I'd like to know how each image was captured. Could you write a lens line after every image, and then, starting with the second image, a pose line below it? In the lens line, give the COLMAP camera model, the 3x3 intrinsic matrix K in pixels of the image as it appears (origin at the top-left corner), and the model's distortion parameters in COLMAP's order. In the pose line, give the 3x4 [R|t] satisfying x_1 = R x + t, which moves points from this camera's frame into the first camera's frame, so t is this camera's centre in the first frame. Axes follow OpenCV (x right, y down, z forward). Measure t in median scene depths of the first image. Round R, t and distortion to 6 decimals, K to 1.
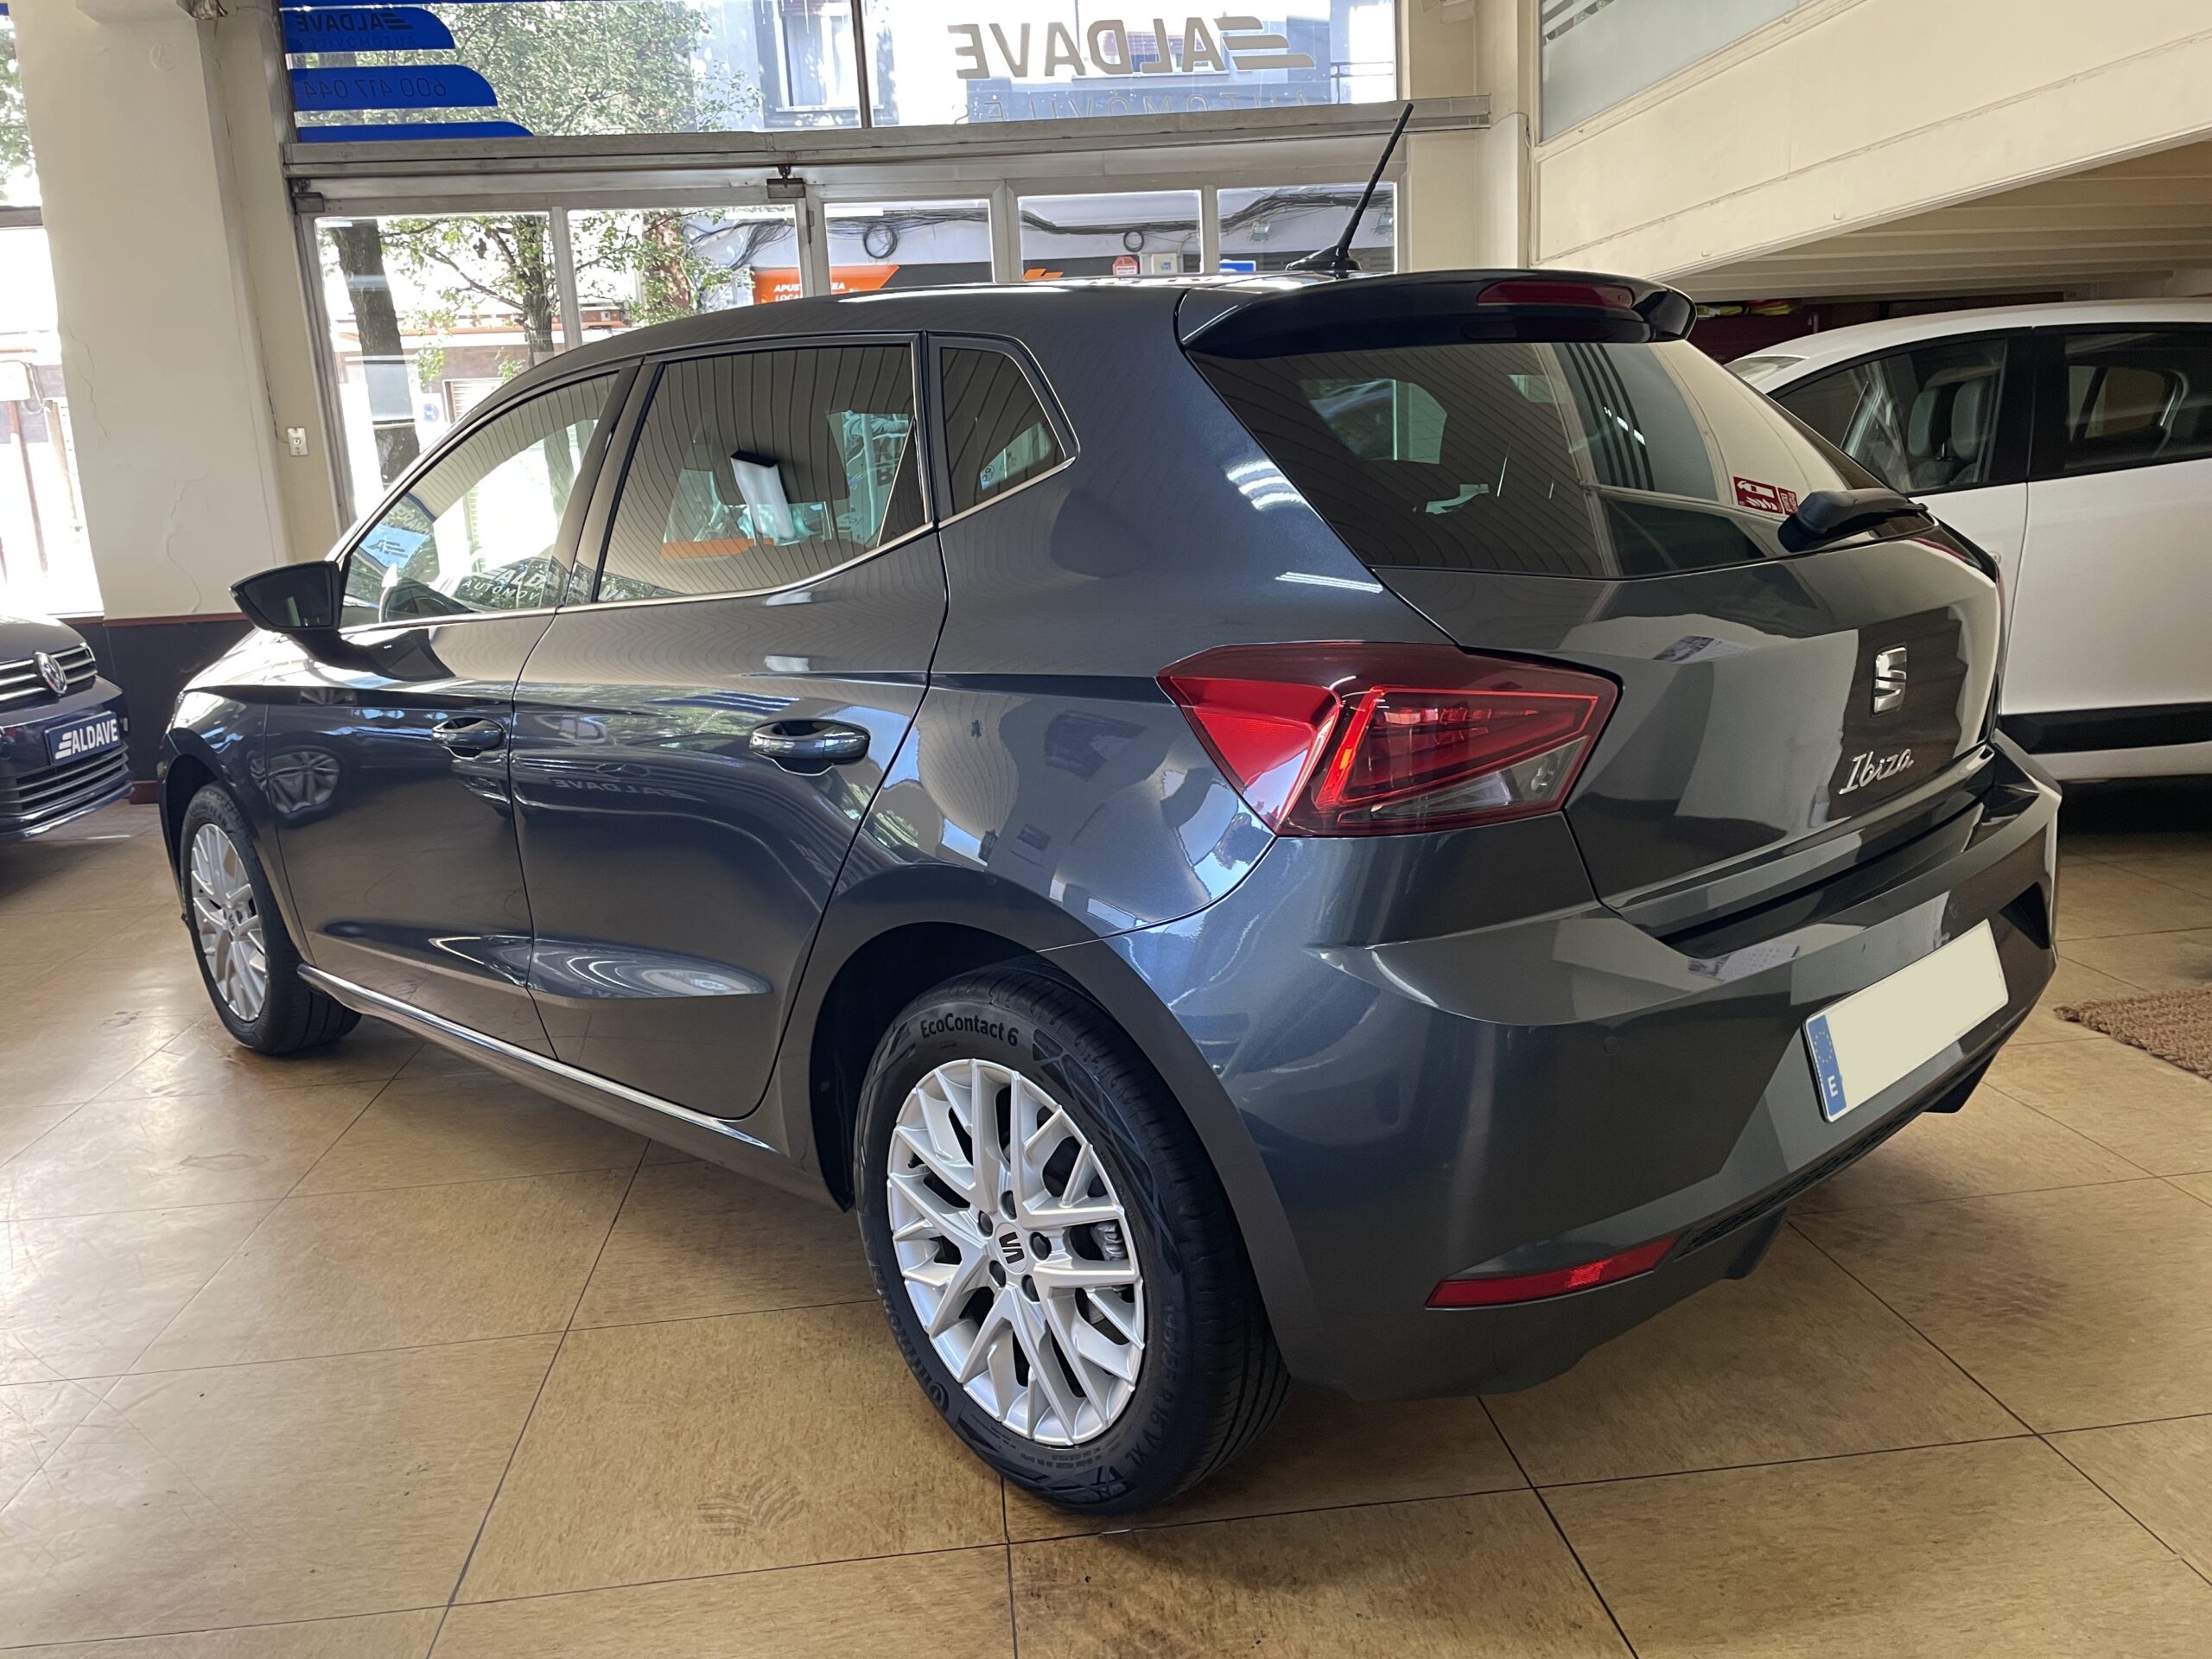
lens RADIAL K [[1698.8, 0, 1106.0], [0, 1698.8, 829.5], [0, 0, 1]] dist [0.108835, -0.155528]
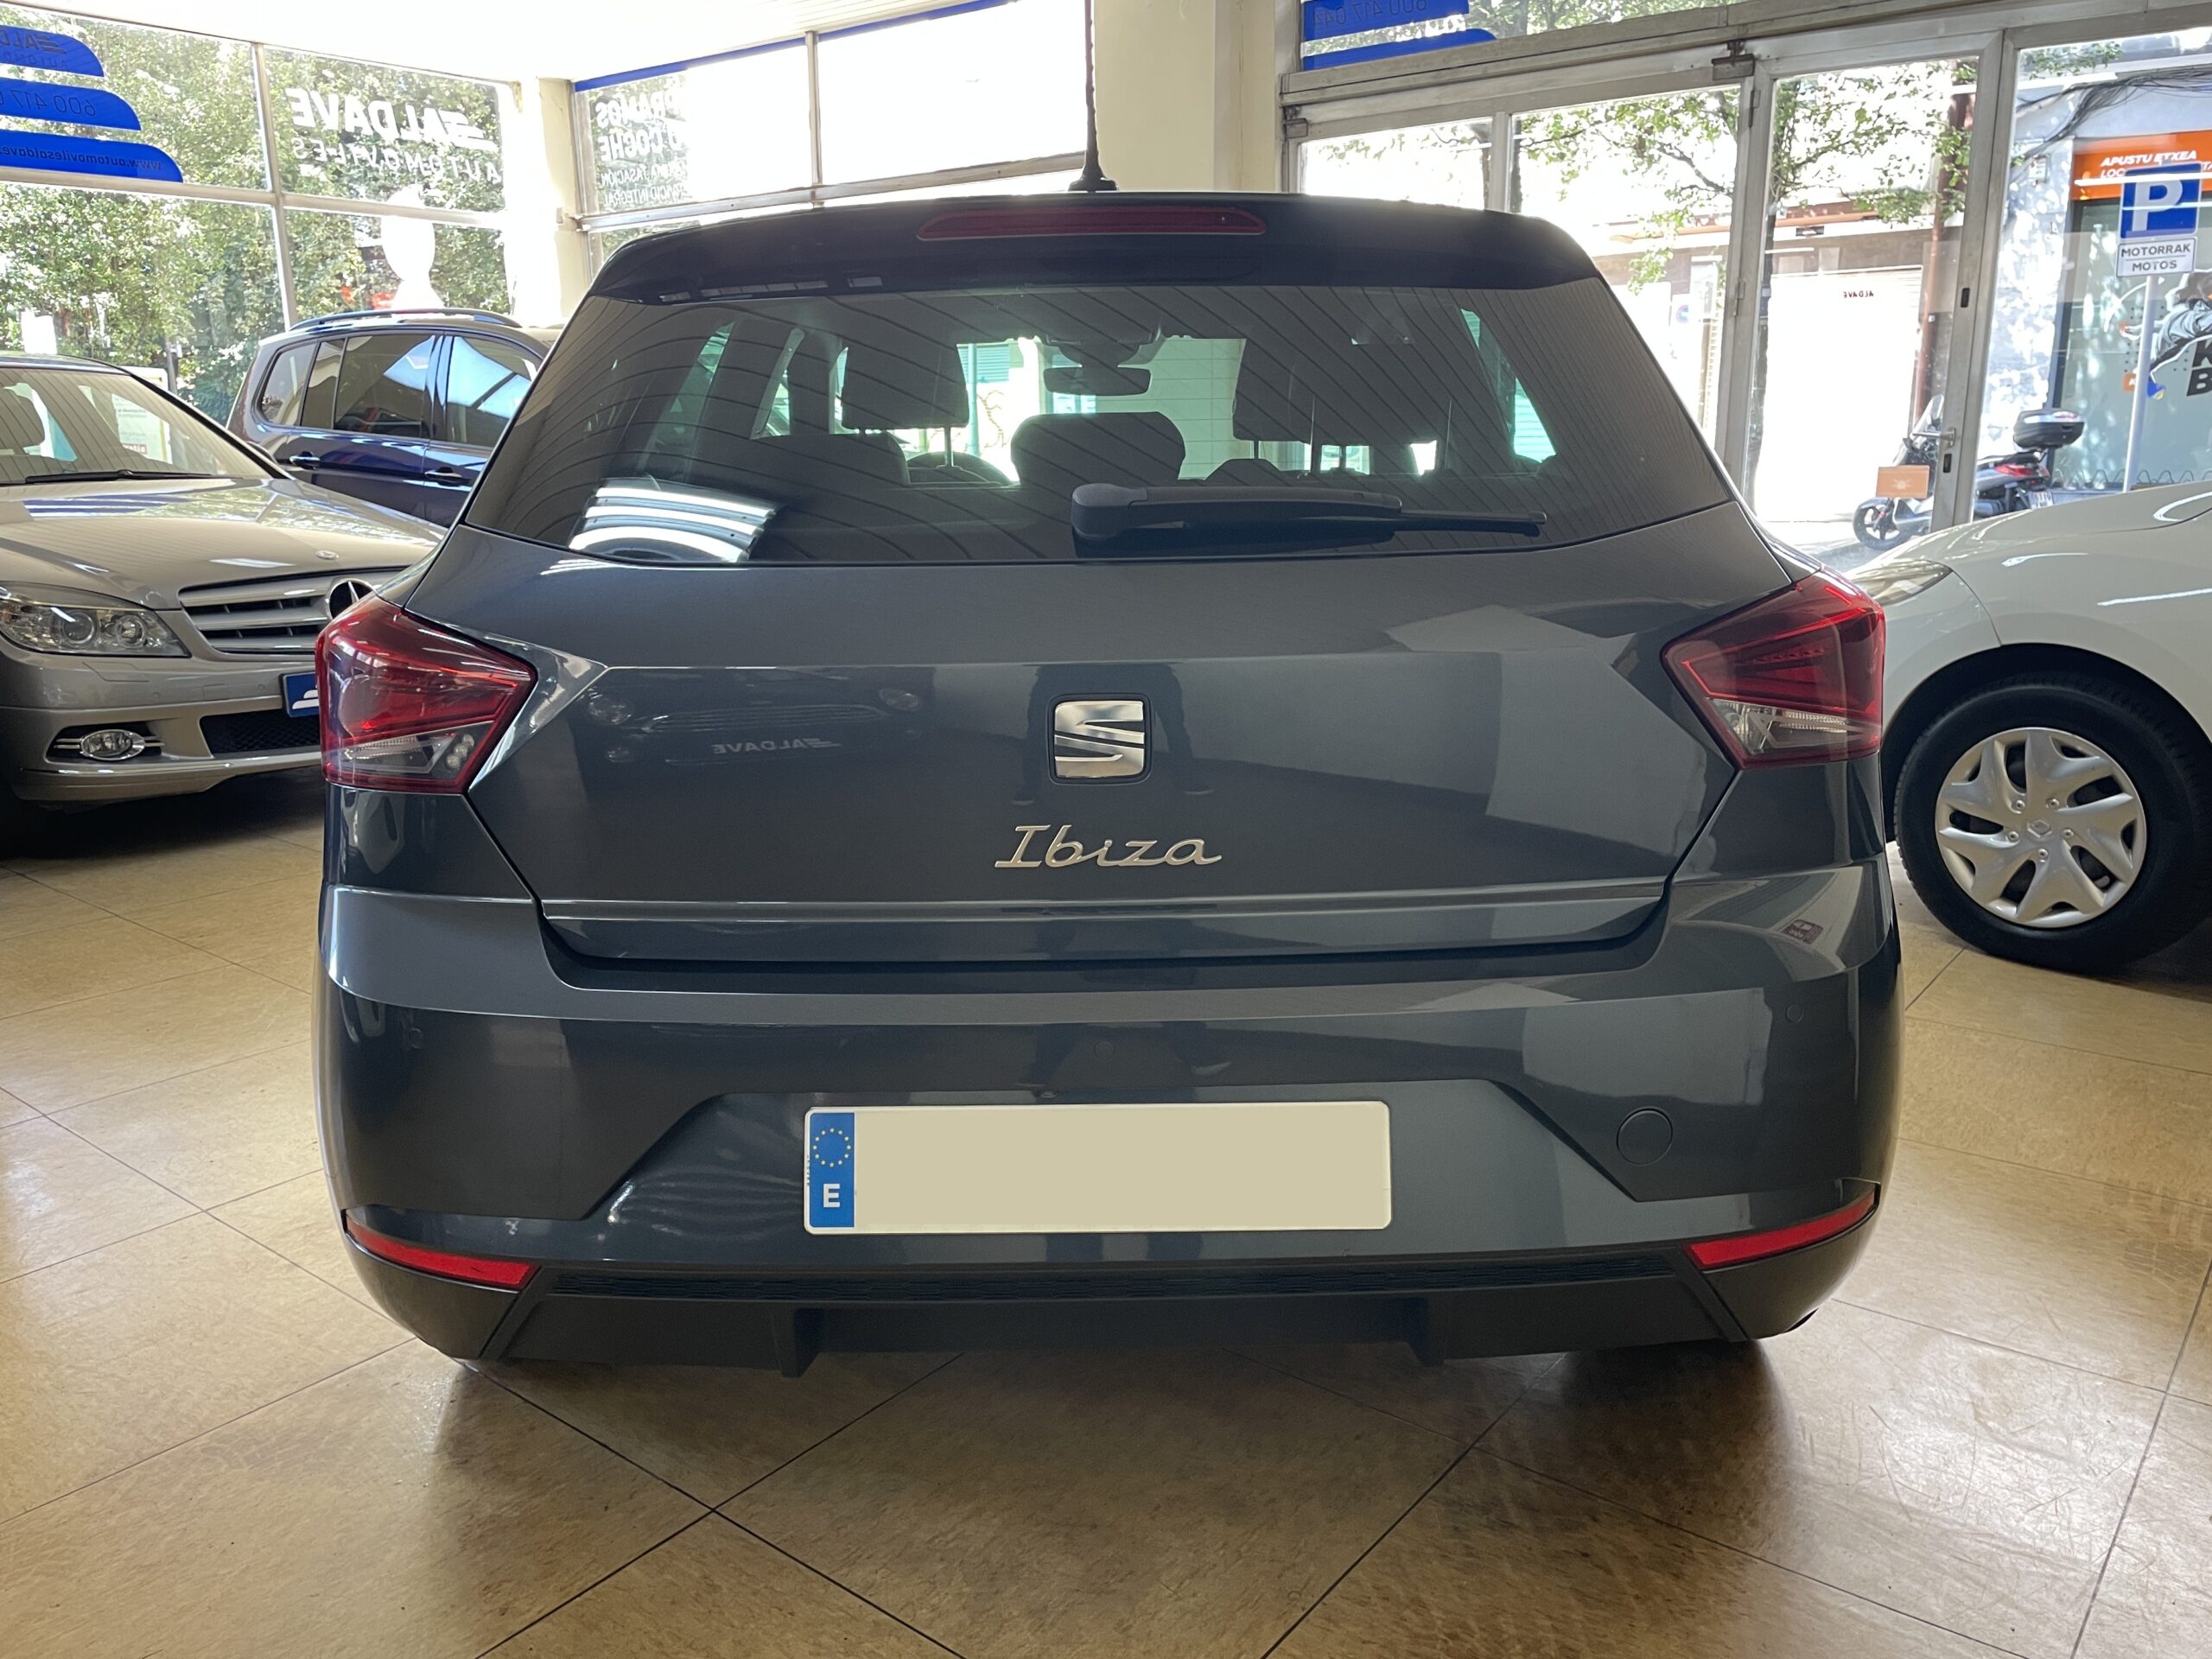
lens RADIAL K [[1698.8, 0, 1106.0], [0, 1698.8, 829.5], [0, 0, 1]] dist [0.108835, -0.155528]
pose [[0.705266, 0.205611, -0.678472, 0.281556], [-0.166036, 0.978307, 0.123883, -0.040518], [0.689226, 0.025280, 0.724106, 0.130901]]
